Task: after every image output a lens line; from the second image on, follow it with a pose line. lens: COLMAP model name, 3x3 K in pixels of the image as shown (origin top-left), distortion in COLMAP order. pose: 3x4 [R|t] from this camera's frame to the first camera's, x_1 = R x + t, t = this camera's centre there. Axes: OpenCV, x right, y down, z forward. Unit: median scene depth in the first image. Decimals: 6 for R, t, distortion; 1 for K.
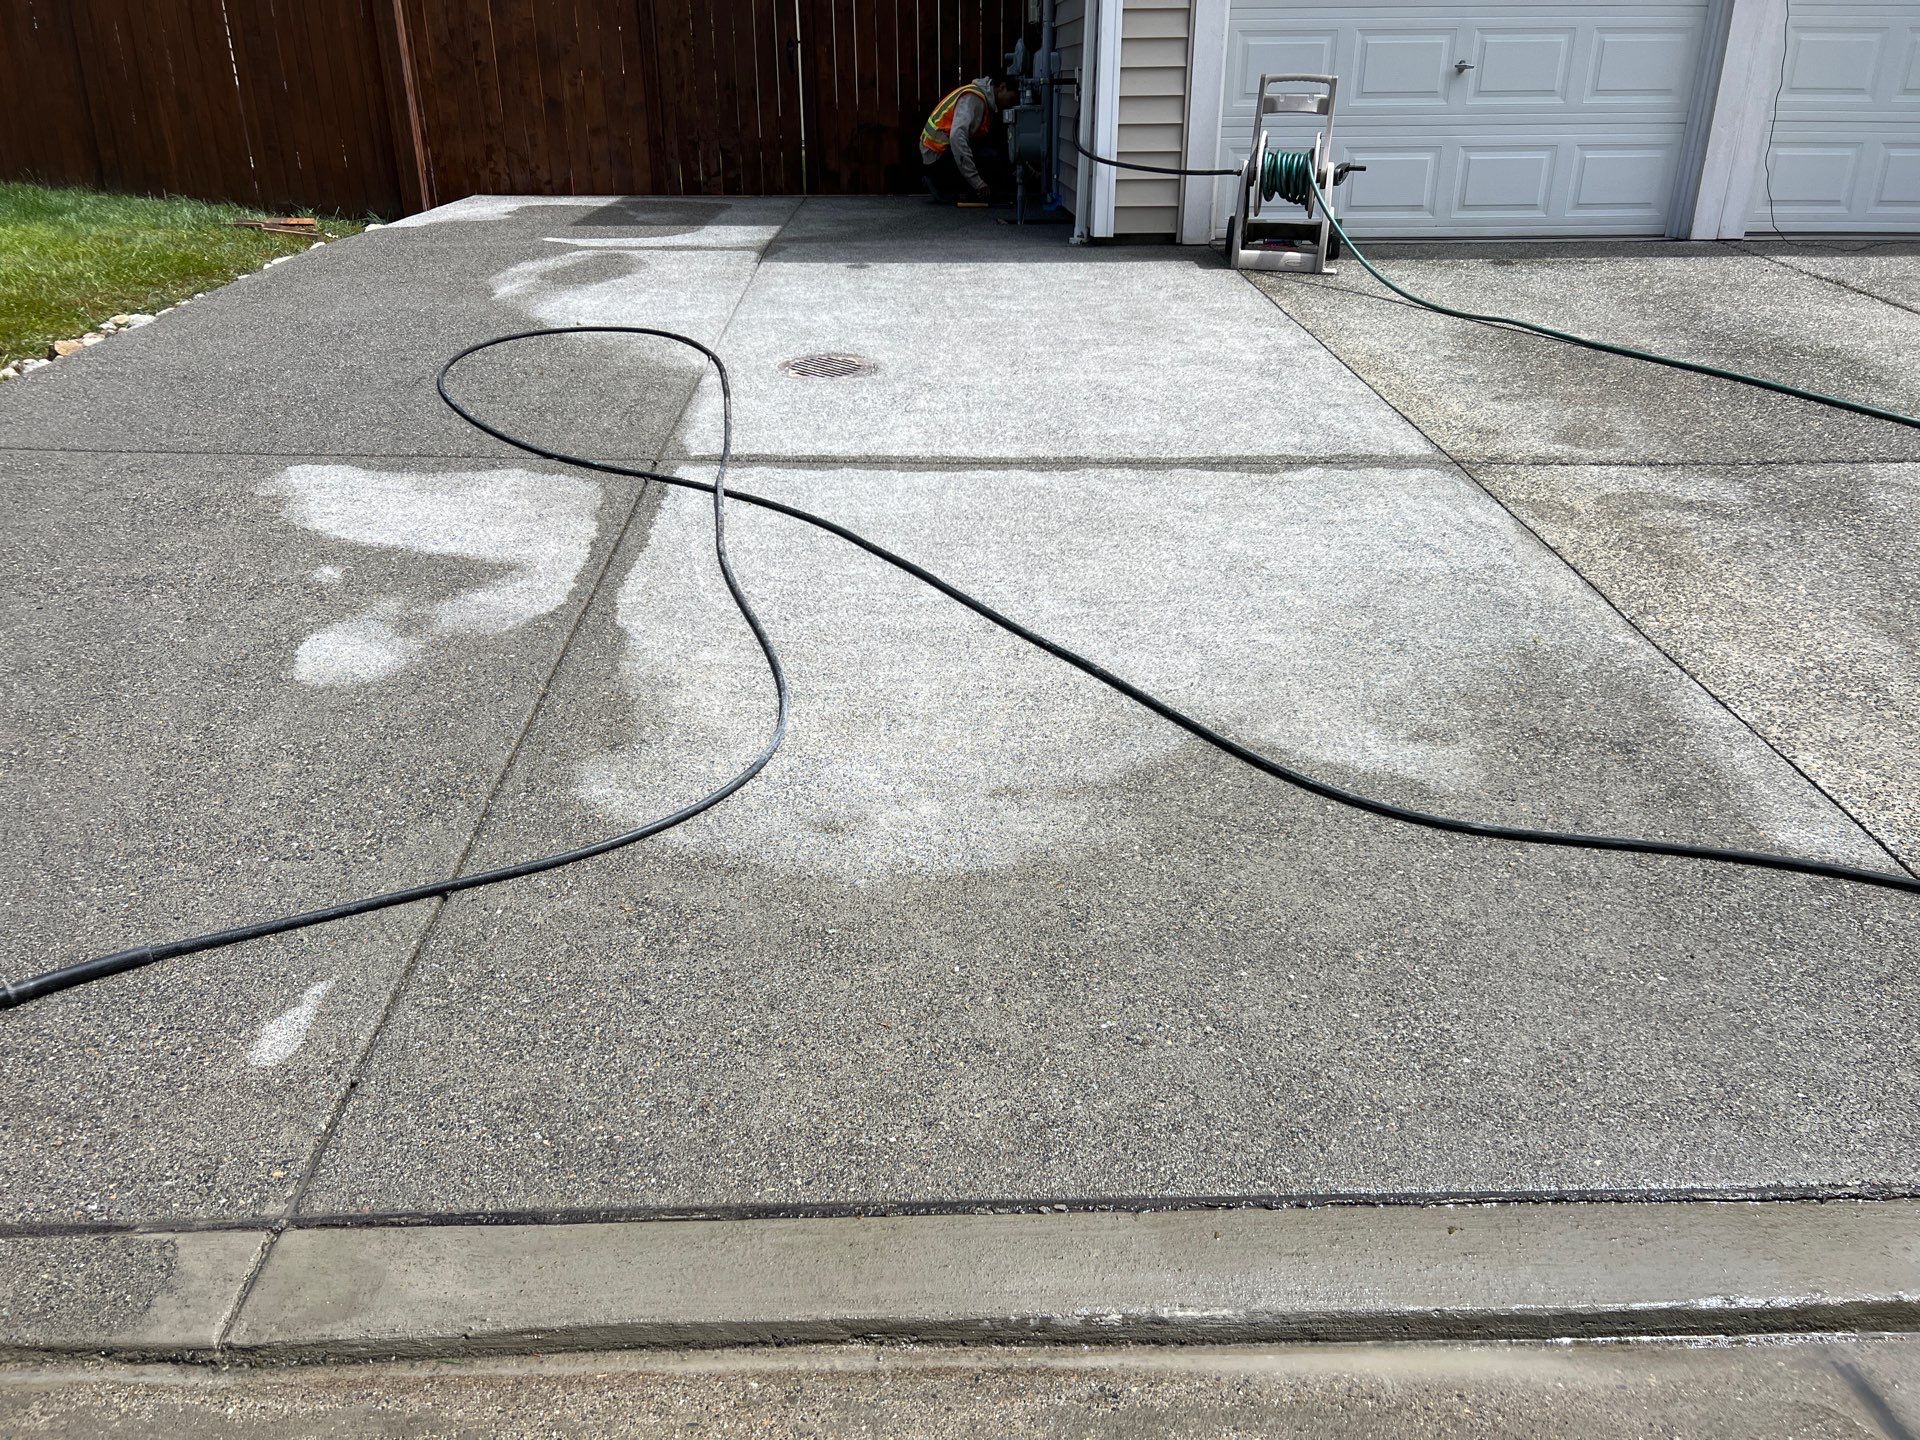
lens RADIAL K [[1458.8, 0, 951.6], [0, 1458.8, 707.5], [0, 0, 1]] dist [0.053989, -0.059549]
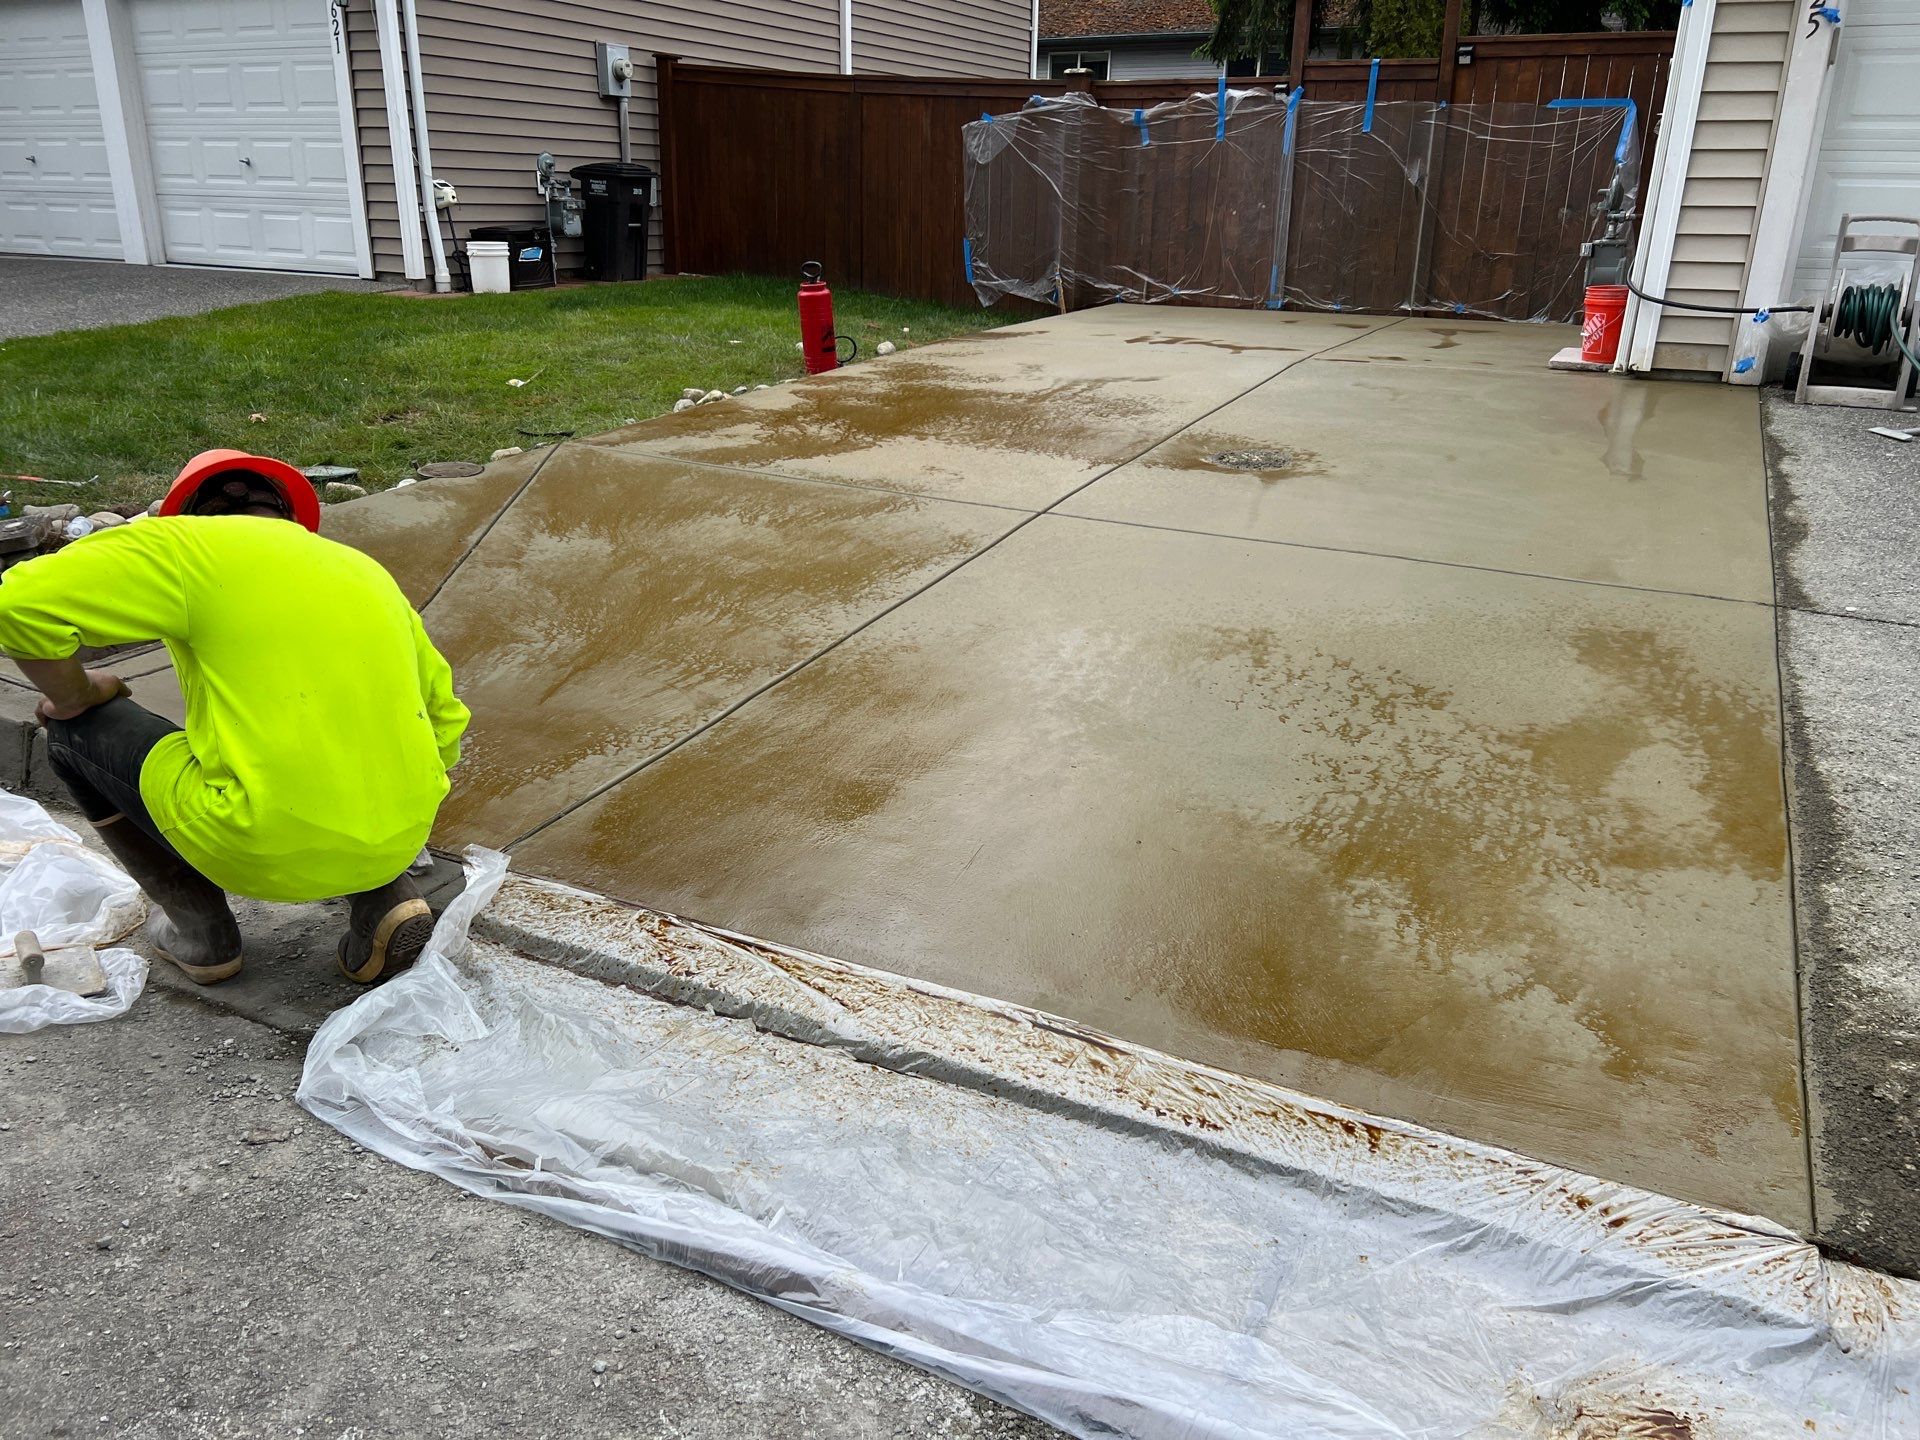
lens RADIAL K [[1458.8, 0, 950.5], [0, 1458.8, 719.3], [0, 0, 1]] dist [0.053989, -0.059549]
pose [[0.876738, 0.176931, -0.447243, 0.172220], [-0.205340, 0.978569, -0.015406, 0.020971], [0.434932, 0.105344, 0.894280, -0.068379]]
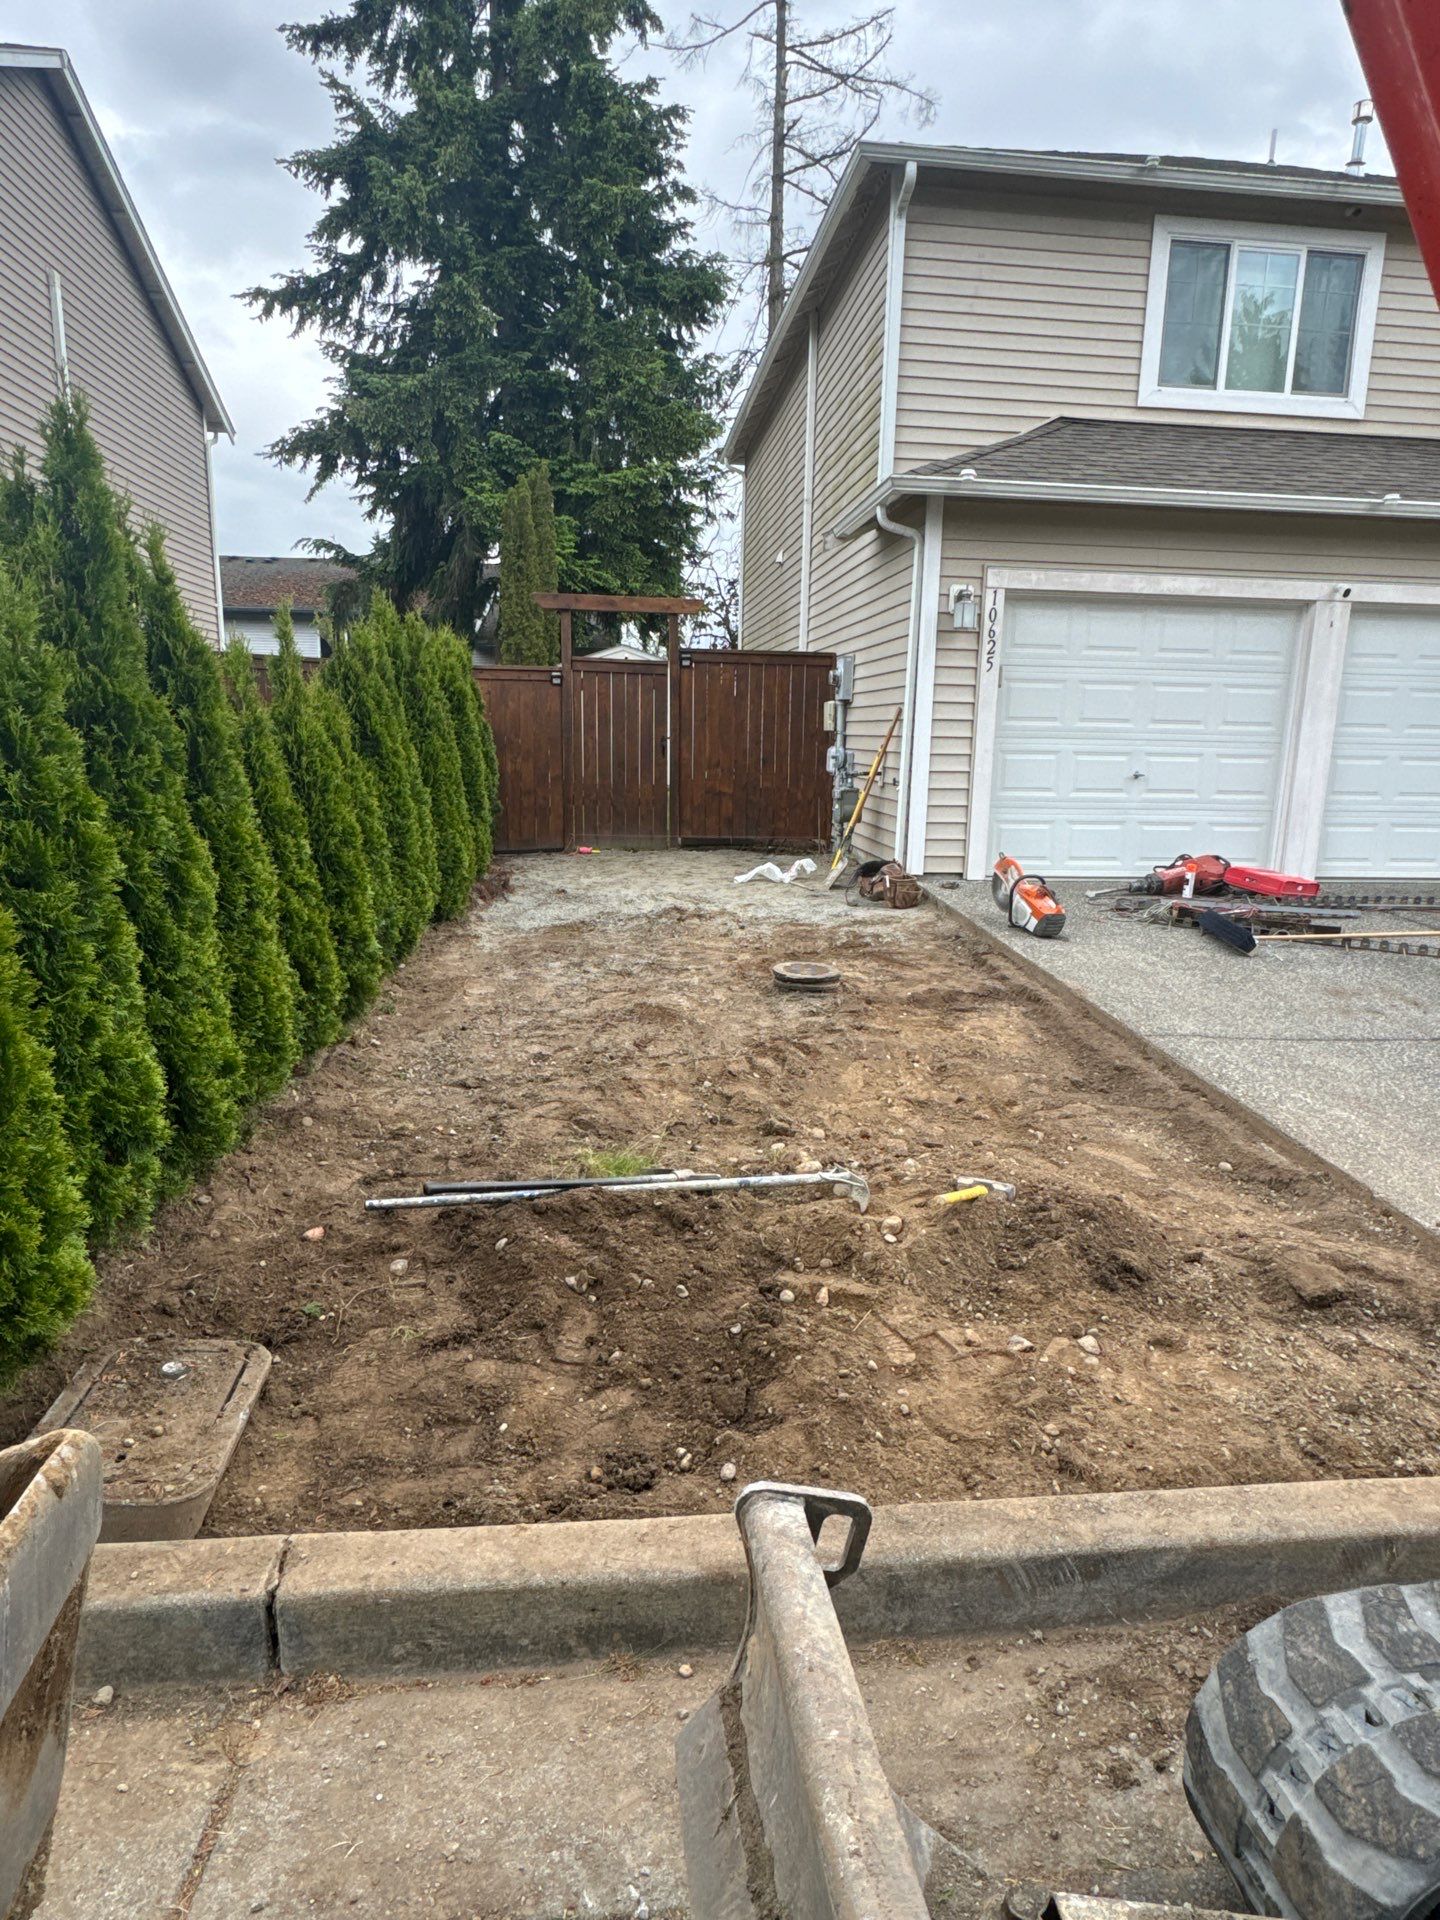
lens RADIAL K [[1114.6, 0, 728.9], [0, 1114.6, 960.8], [0, 0, 1]] dist [-0.003970, 0.001277]
pose [[0.995602, 0.002104, 0.093659, -0.184689], [0.016421, 0.980349, -0.196588, -0.012605], [-0.092232, 0.197261, 0.976003, -0.074198]]
